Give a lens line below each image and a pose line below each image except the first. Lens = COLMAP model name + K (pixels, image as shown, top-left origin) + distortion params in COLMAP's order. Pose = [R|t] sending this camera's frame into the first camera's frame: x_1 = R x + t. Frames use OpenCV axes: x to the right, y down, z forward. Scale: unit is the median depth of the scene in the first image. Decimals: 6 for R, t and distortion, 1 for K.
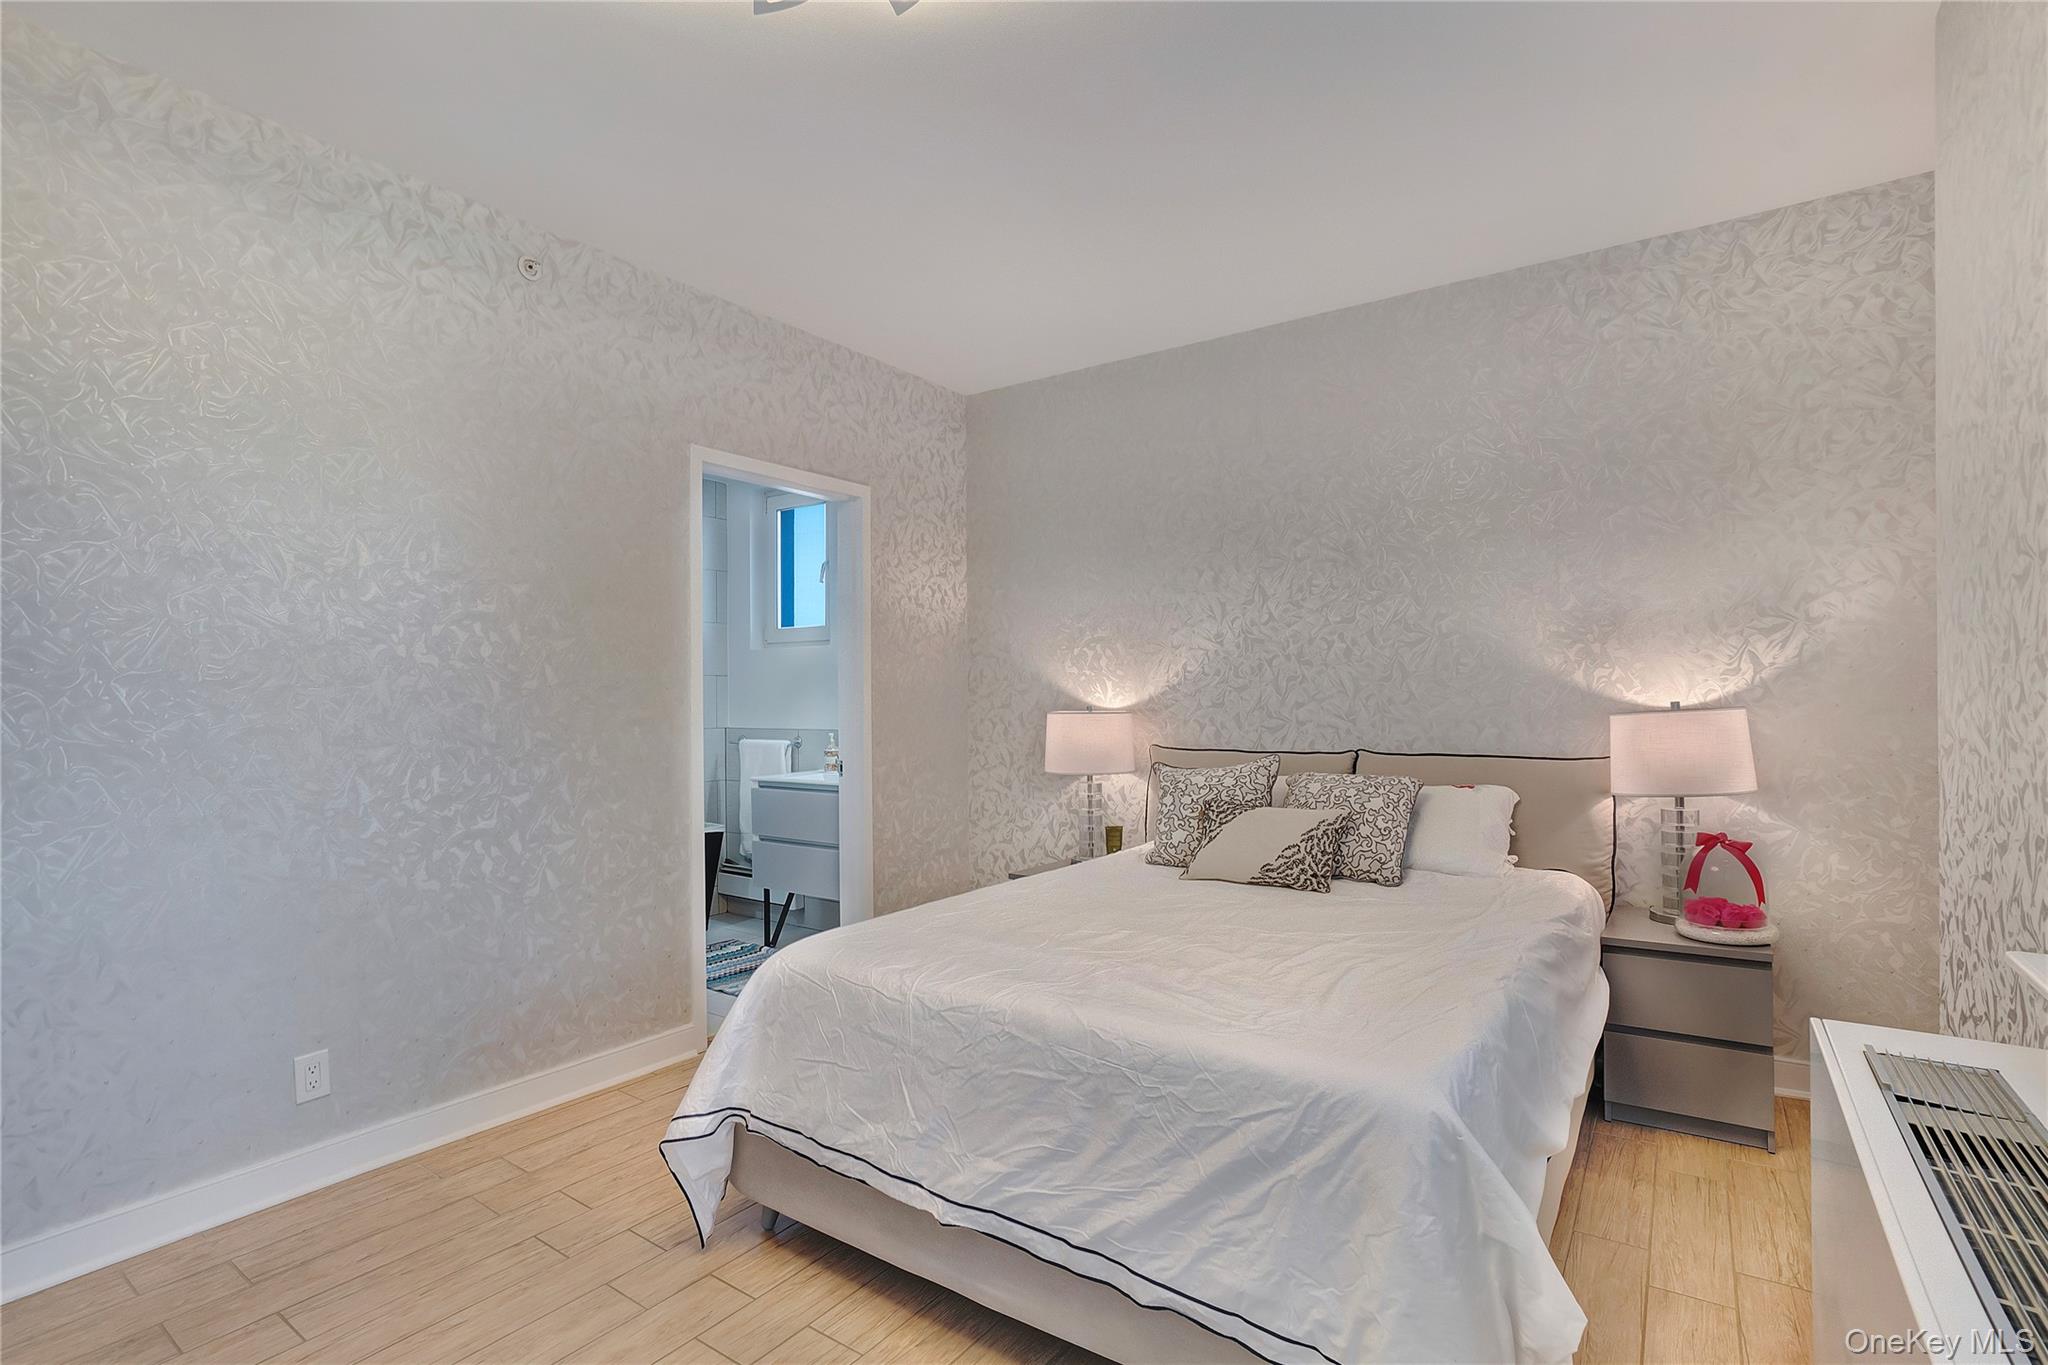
lens RADIAL K [[998.1, 0, 1022.0], [0, 998.1, 691.0], [0, 0, 1]] dist [-0.033638, 0.000377]
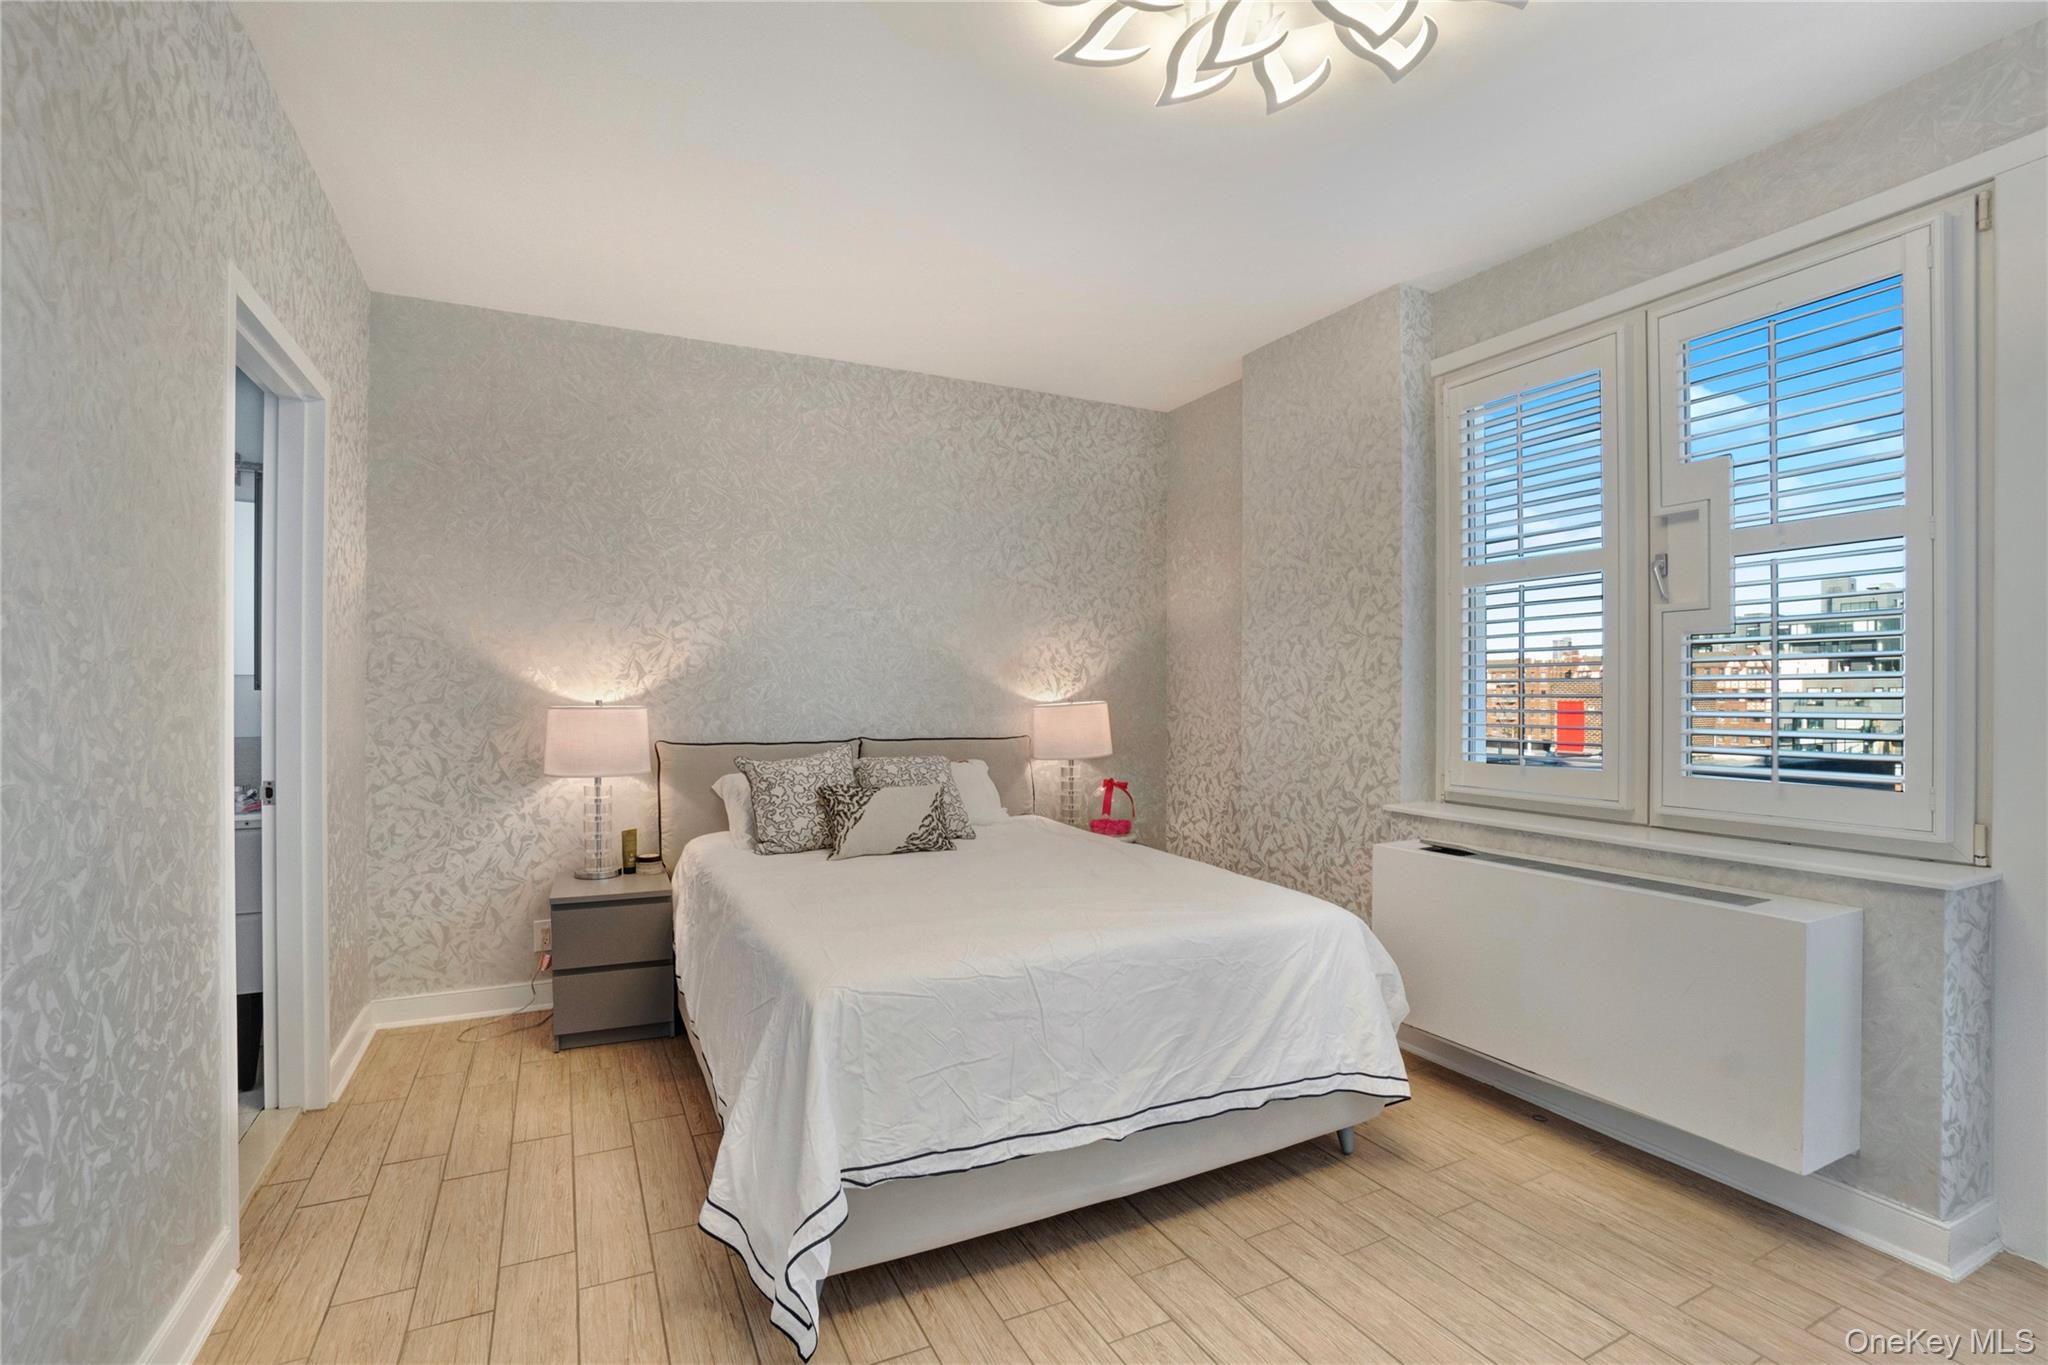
lens RADIAL K [[947.5, 0, 1019.8], [0, 947.5, 691.4], [0, 0, 1]] dist [-0.053850, 0.012403]
pose [[0.455341, 0.011337, 0.890245, -0.664871], [-0.012140, 0.999905, -0.006524, 0.009937], [-0.890234, -0.007836, 0.455436, 0.356178]]
